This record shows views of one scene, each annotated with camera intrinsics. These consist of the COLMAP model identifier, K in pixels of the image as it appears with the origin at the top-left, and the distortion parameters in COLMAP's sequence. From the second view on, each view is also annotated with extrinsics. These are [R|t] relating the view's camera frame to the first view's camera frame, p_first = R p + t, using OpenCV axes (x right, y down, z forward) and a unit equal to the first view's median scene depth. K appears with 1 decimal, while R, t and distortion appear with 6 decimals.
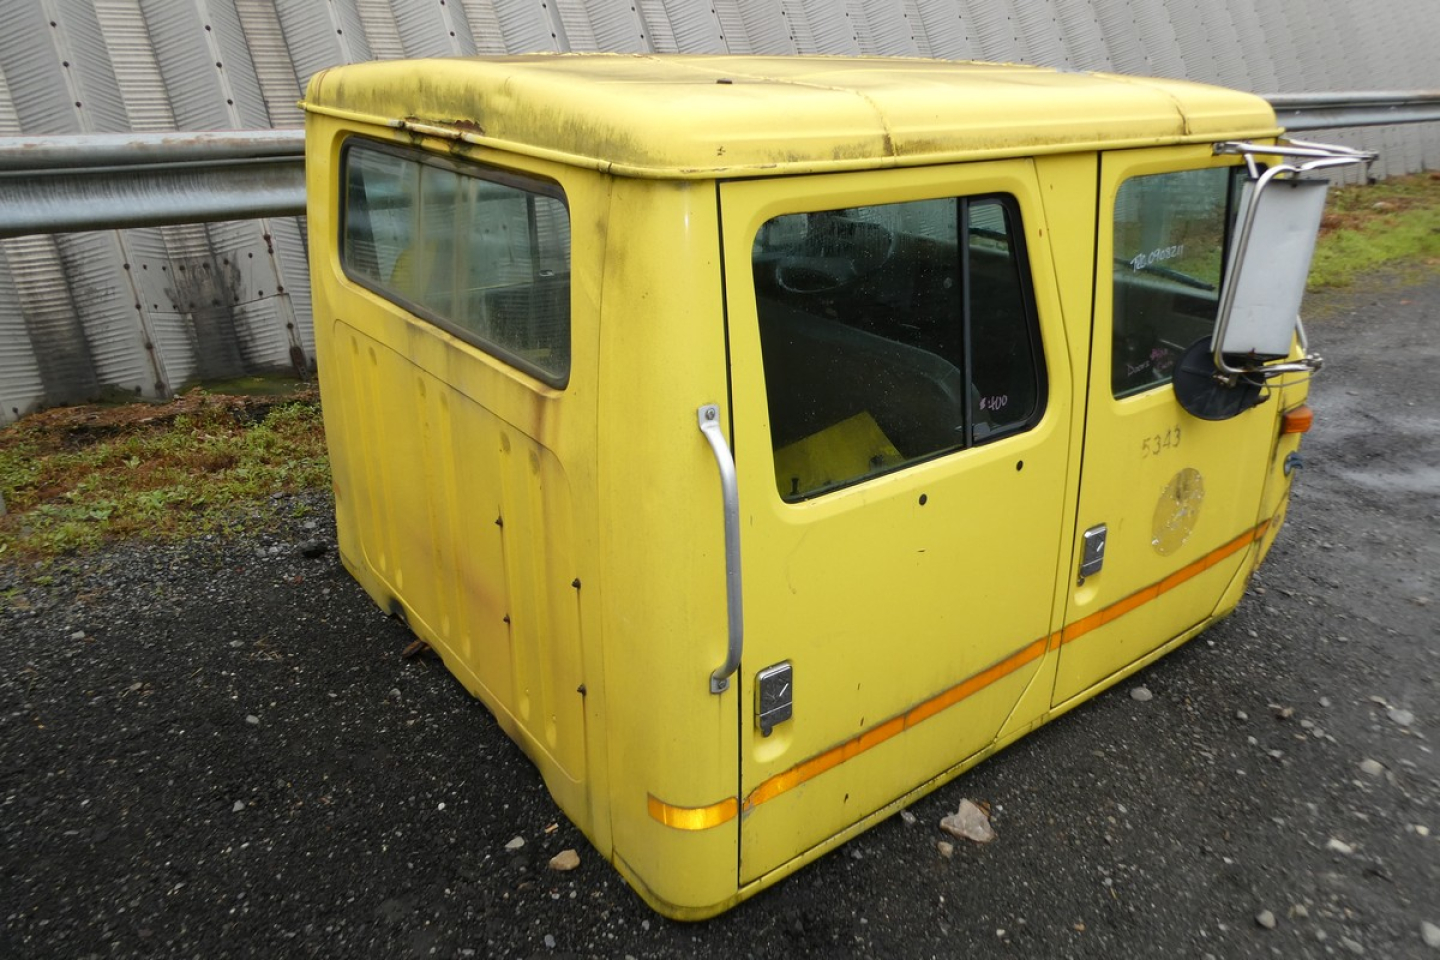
lens RADIAL K [[1002.0, 0, 720.0], [0, 1002.0, 480.0], [0, 0, 1]] dist [-0.008243, 0.001281]
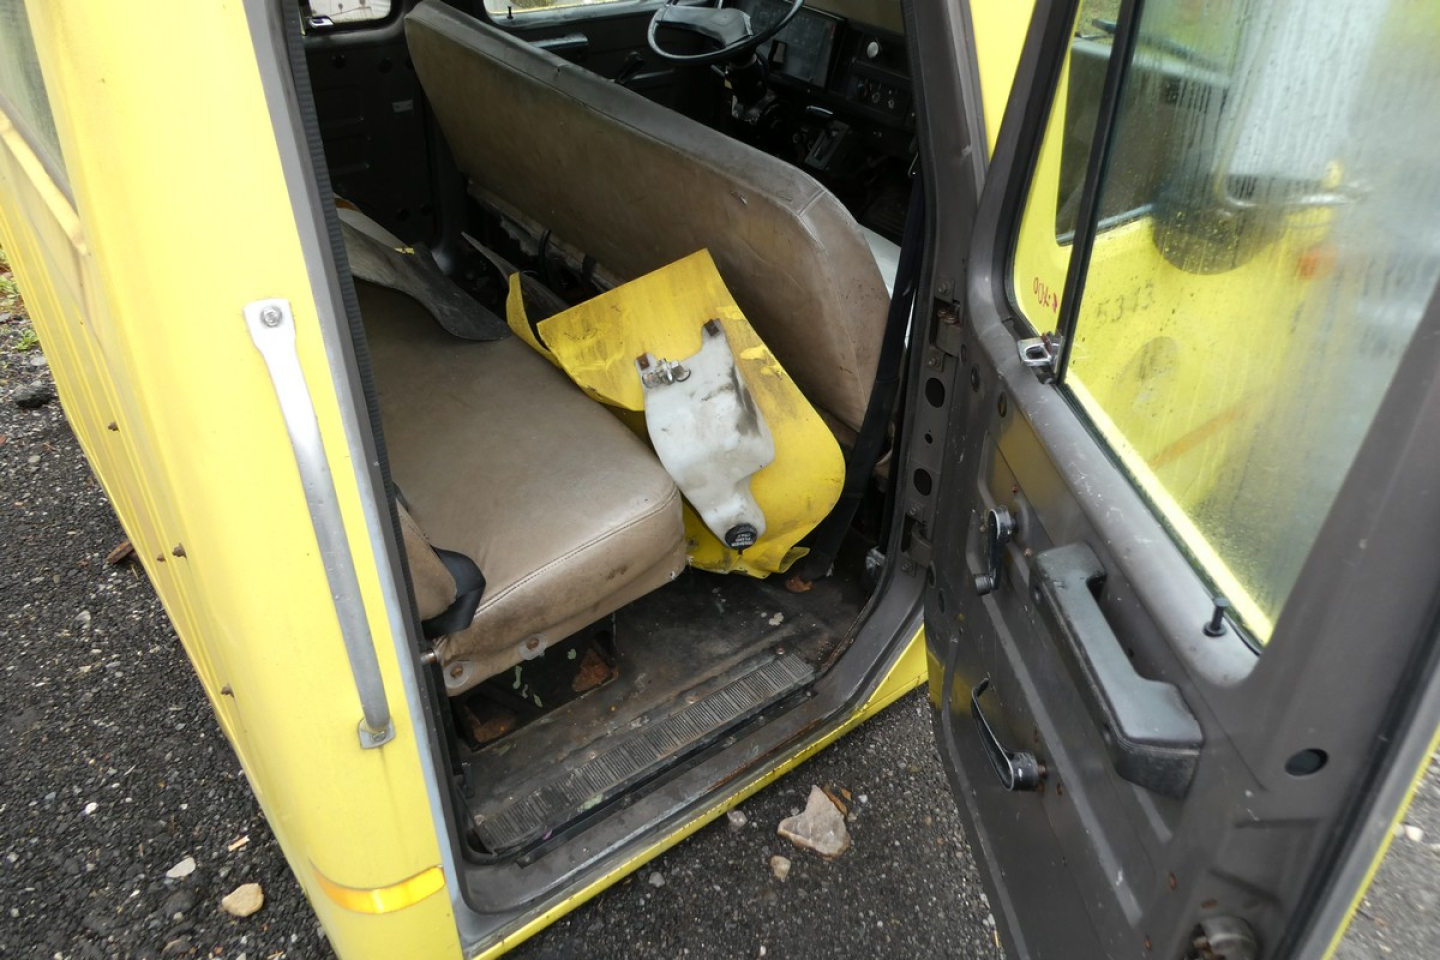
lens RADIAL K [[1029.1, 0, 720.0], [0, 1029.1, 480.0], [0, 0, 1]] dist [0.013580, 0.001113]
pose [[0.999260, 0.010332, 0.037037, 0.147261], [-0.017850, 0.977791, 0.208821, -0.070352], [-0.034057, -0.209328, 0.977252, 0.309354]]
